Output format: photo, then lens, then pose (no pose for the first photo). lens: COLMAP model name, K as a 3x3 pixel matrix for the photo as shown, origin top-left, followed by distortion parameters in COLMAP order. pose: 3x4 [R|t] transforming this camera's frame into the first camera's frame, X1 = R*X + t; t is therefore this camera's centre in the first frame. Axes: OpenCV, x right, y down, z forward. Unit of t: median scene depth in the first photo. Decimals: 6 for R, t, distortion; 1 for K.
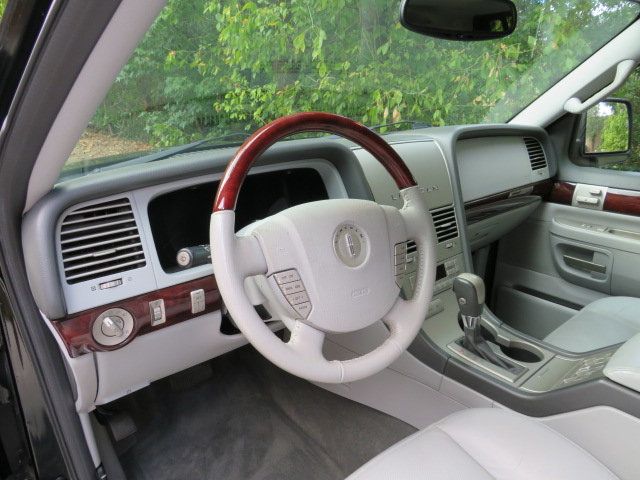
lens RADIAL K [[452.2, 0, 319.2], [0, 452.2, 244.8], [0, 0, 1]] dist [-0.014823, -0.008150]
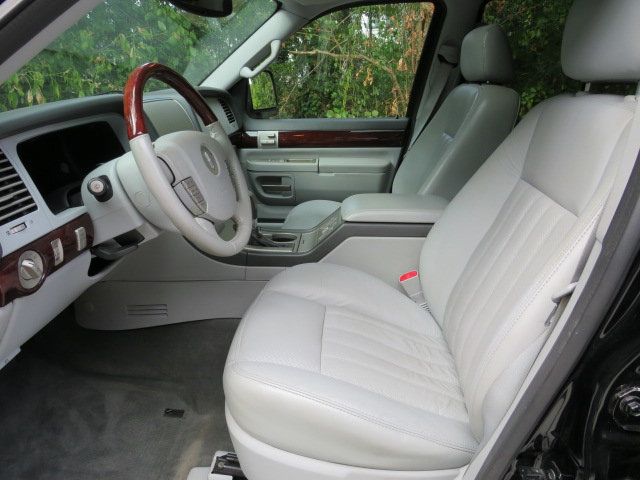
lens RADIAL K [[452.2, 0, 322.2], [0, 452.2, 236.6], [0, 0, 1]] dist [-0.014823, -0.008150]
pose [[0.688589, -0.241472, 0.683767, -0.385608], [0.230695, 0.966887, 0.109134, 0.086208], [-0.687478, 0.082593, 0.721493, -0.119538]]
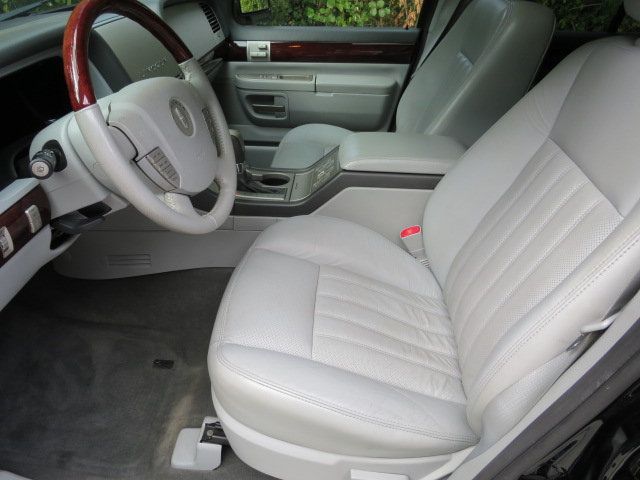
lens RADIAL K [[452.2, 0, 321.6], [0, 452.2, 236.6], [0, 0, 1]] dist [-0.014823, -0.008150]
pose [[0.690672, -0.378352, 0.616297, -0.280565], [0.211153, 0.920590, 0.328525, -0.012805], [-0.691655, -0.096771, 0.715716, -0.052388]]
